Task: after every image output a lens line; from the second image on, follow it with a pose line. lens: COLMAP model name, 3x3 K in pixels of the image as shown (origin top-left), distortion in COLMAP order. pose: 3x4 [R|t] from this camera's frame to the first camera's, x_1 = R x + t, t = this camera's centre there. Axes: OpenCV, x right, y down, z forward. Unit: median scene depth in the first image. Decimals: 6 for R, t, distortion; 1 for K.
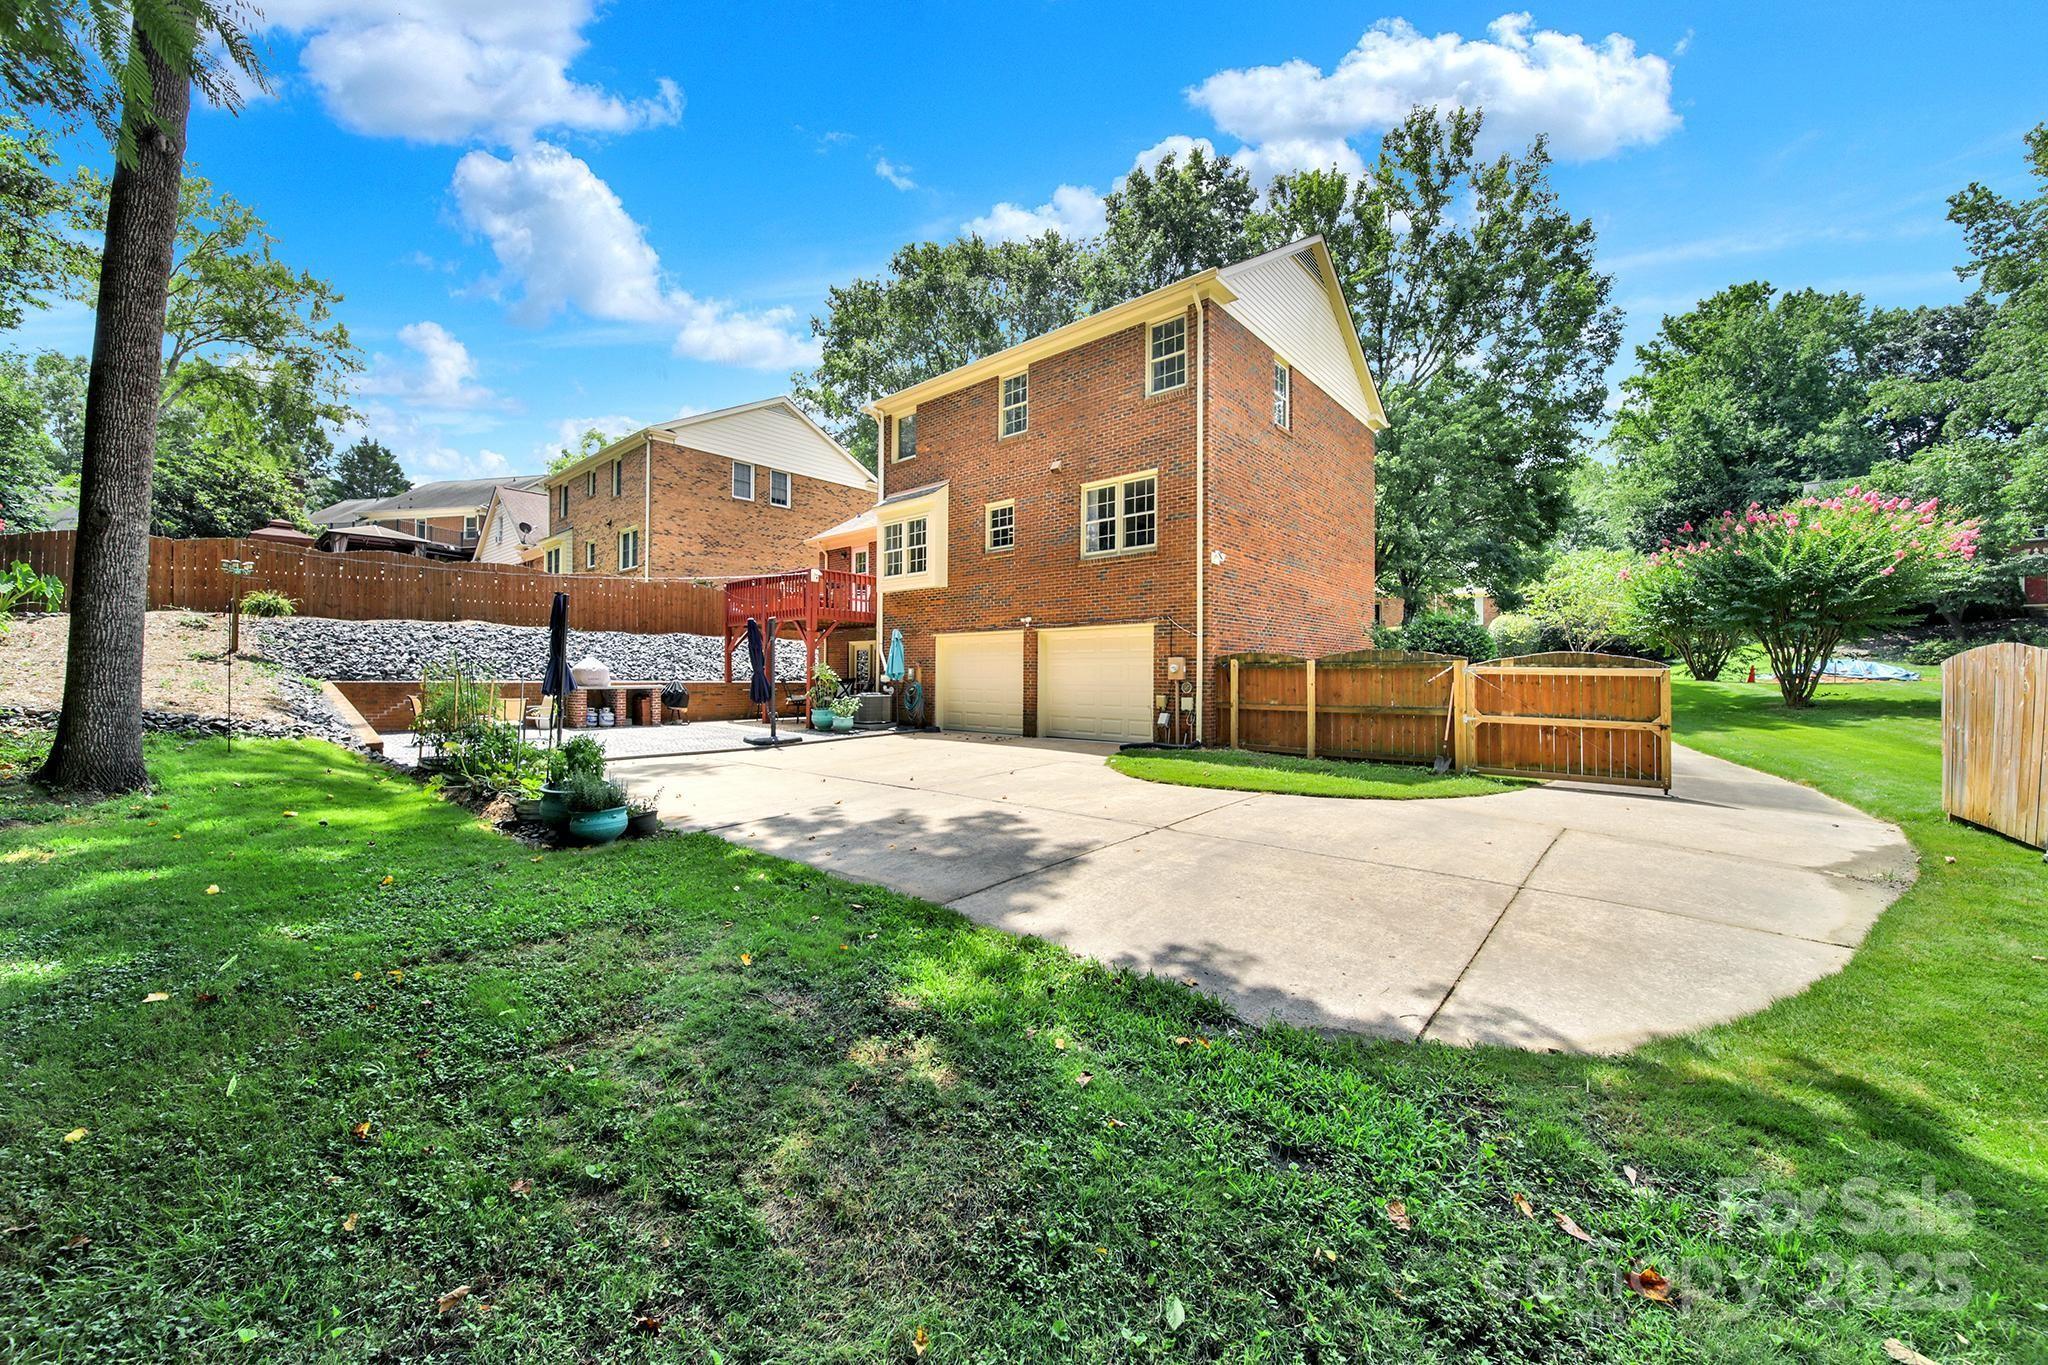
lens RADIAL K [[744.1, 0, 1023.9], [0, 744.1, 669.9], [0, 0, 1]] dist [0.002207, -0.003343]
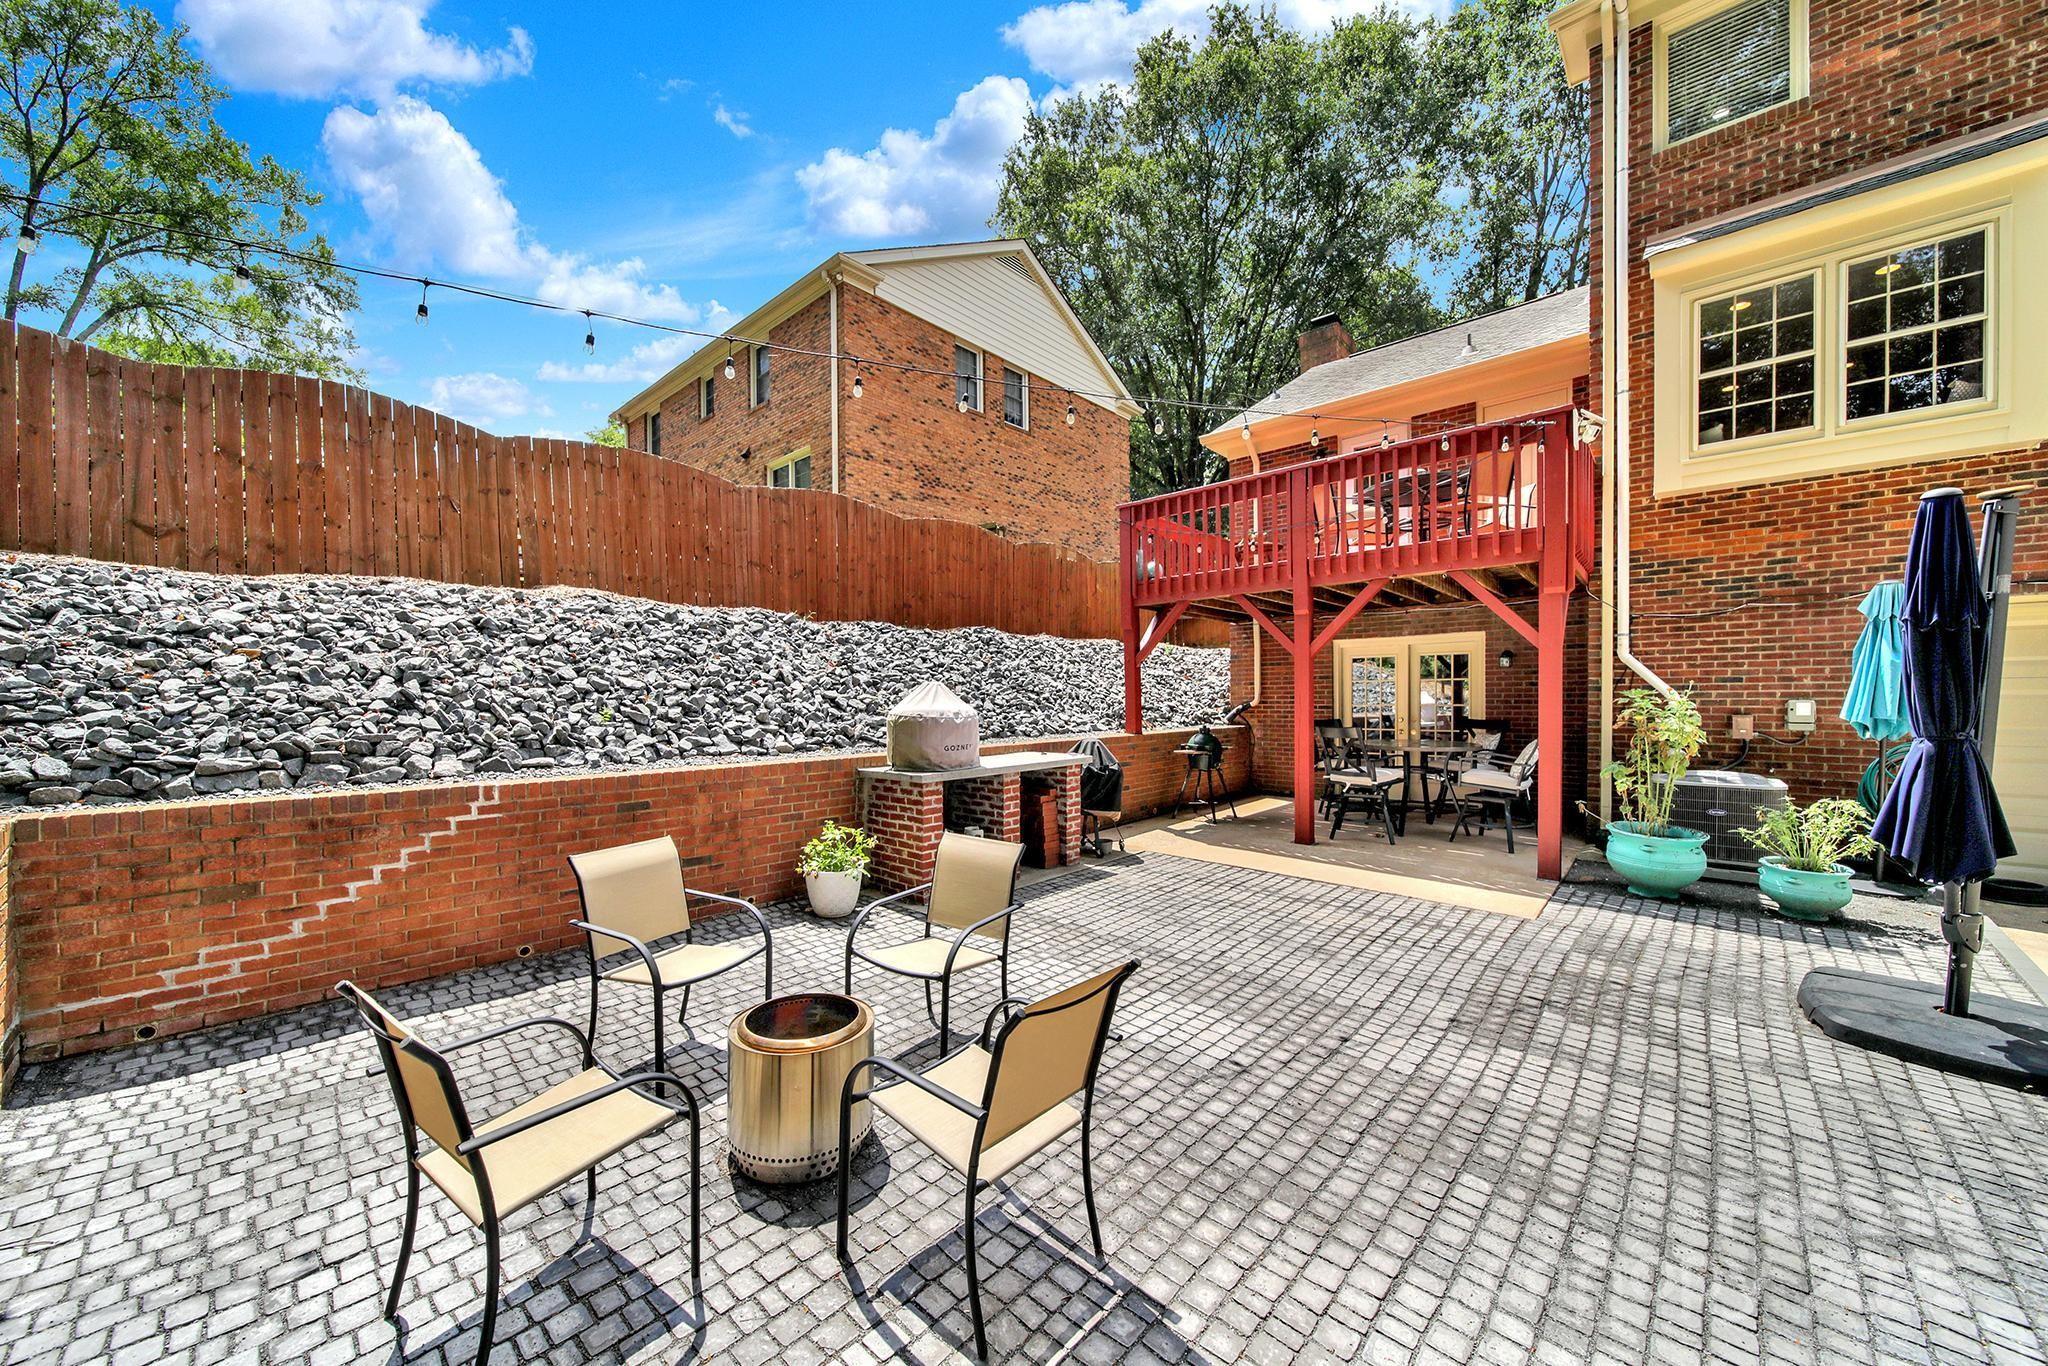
lens RADIAL K [[744.1, 0, 1023.9], [0, 744.1, 670.4], [0, 0, 1]] dist [0.002207, -0.003343]
pose [[0.999832, -0.017479, -0.005459, -0.528875], [0.017366, 0.999647, -0.020106, -0.013512], [0.005808, 0.020007, 0.999783, 0.648484]]
